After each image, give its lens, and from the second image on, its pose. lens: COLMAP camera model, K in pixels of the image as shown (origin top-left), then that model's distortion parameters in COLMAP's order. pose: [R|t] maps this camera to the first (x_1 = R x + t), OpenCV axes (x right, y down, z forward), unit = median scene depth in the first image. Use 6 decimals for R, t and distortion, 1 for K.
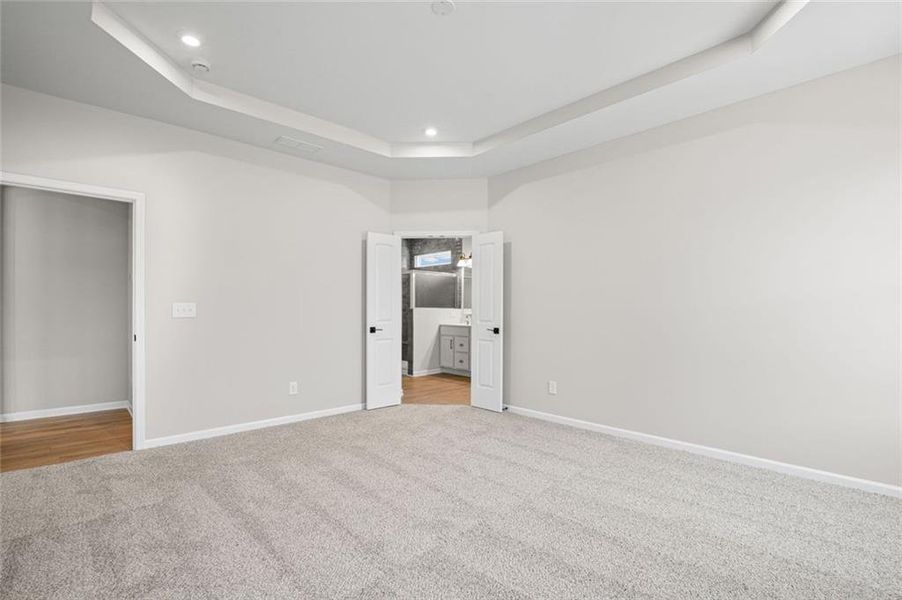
lens RADIAL K [[420.2, 0, 451.3], [0, 420.2, 309.8], [0, 0, 1]] dist [-0.003818, -0.000279]
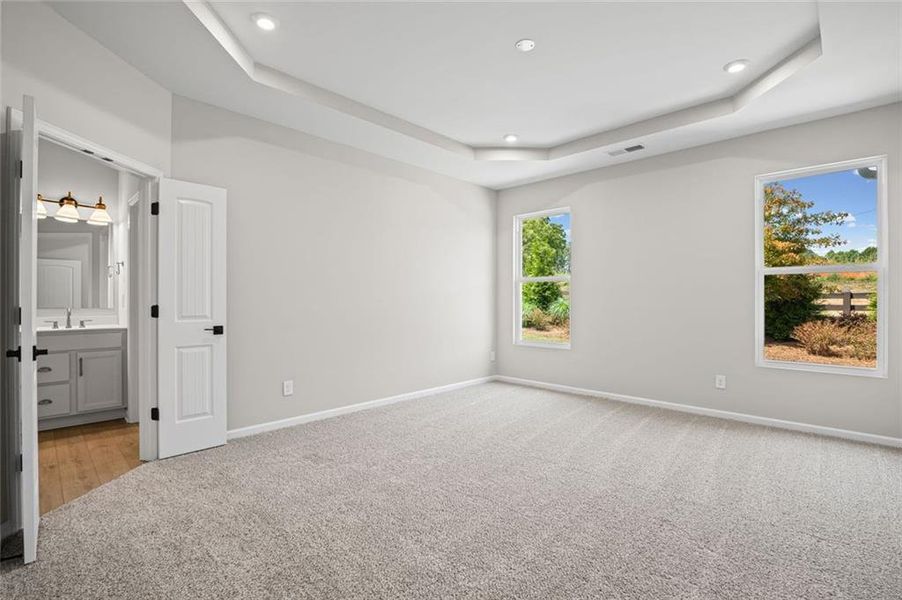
lens RADIAL K [[428.0, 0, 451.0], [0, 428.0, 300.0], [0, 0, 1]] dist [-0.006897, -0.000241]
pose [[-0.048654, -0.002803, 0.998812, -0.813459], [-0.001637, 0.999995, 0.002727, -0.003648], [-0.998814, -0.001502, -0.048658, 0.848085]]
